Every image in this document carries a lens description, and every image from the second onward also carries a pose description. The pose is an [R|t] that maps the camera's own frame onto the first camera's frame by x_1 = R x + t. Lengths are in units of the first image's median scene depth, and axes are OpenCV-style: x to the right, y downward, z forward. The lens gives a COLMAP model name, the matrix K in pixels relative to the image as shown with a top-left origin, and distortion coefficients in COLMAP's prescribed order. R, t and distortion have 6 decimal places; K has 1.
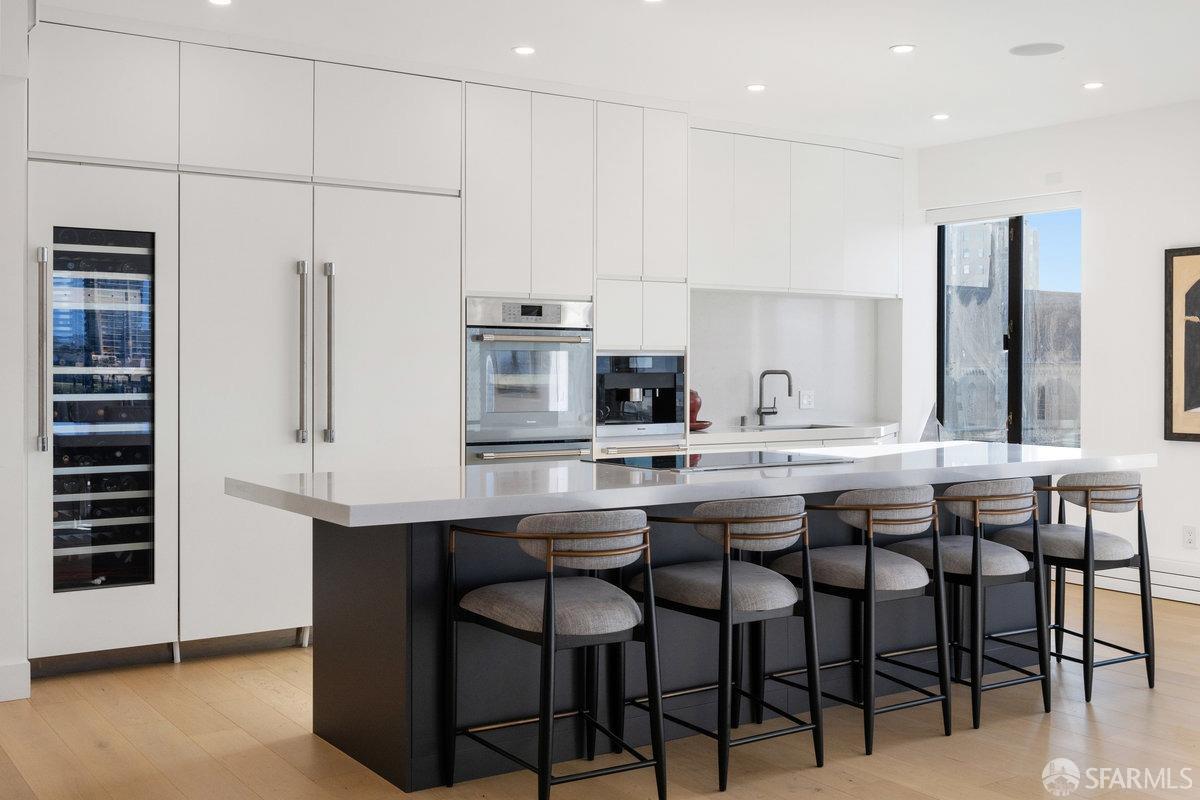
lens RADIAL K [[1289.0, 0, 600.8], [0, 1289.0, 392.8], [0, 0, 1]] dist [-0.006867, 0.000000]
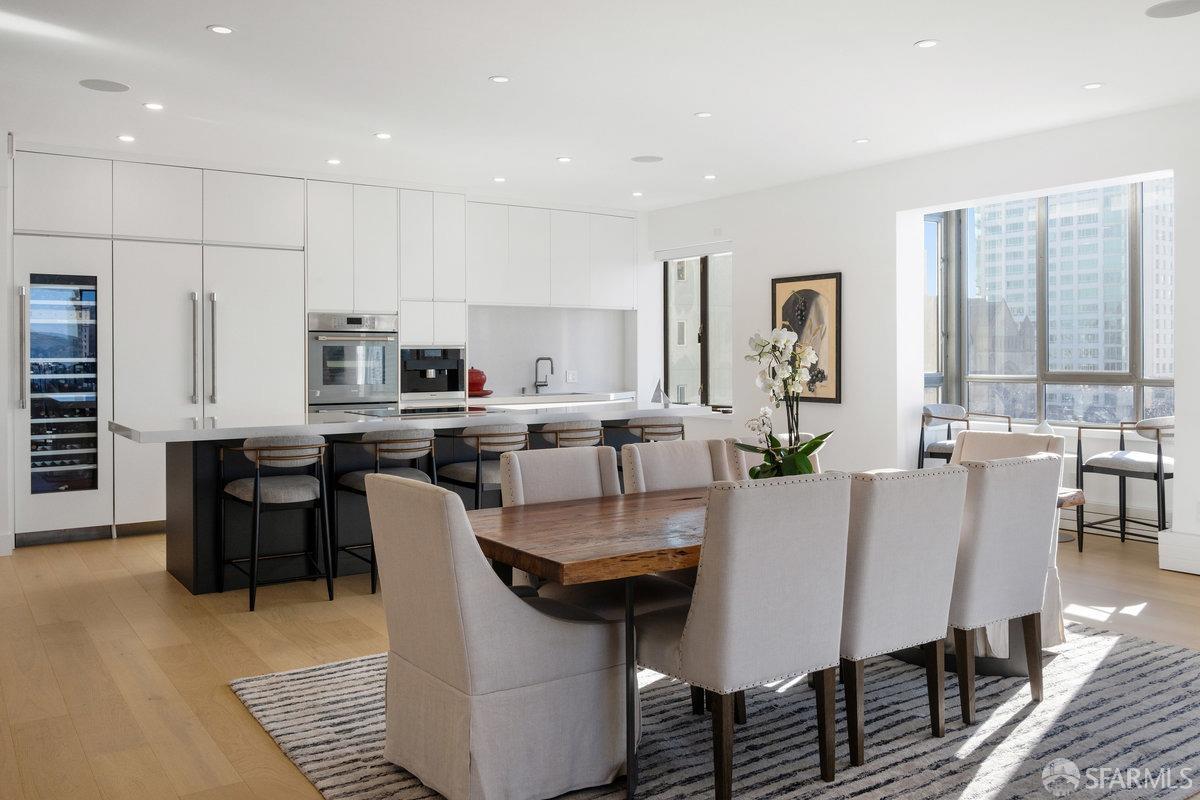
lens RADIAL K [[979.5, 0, 596.9], [0, 979.5, 373.7], [0, 0, 1]] dist [-0.004986, 0.017707]
pose [[0.999974, -0.007019, 0.001540, 0.274568], [0.007023, 0.999972, -0.002698, 0.007622], [-0.001521, 0.002709, 0.999995, -0.240159]]
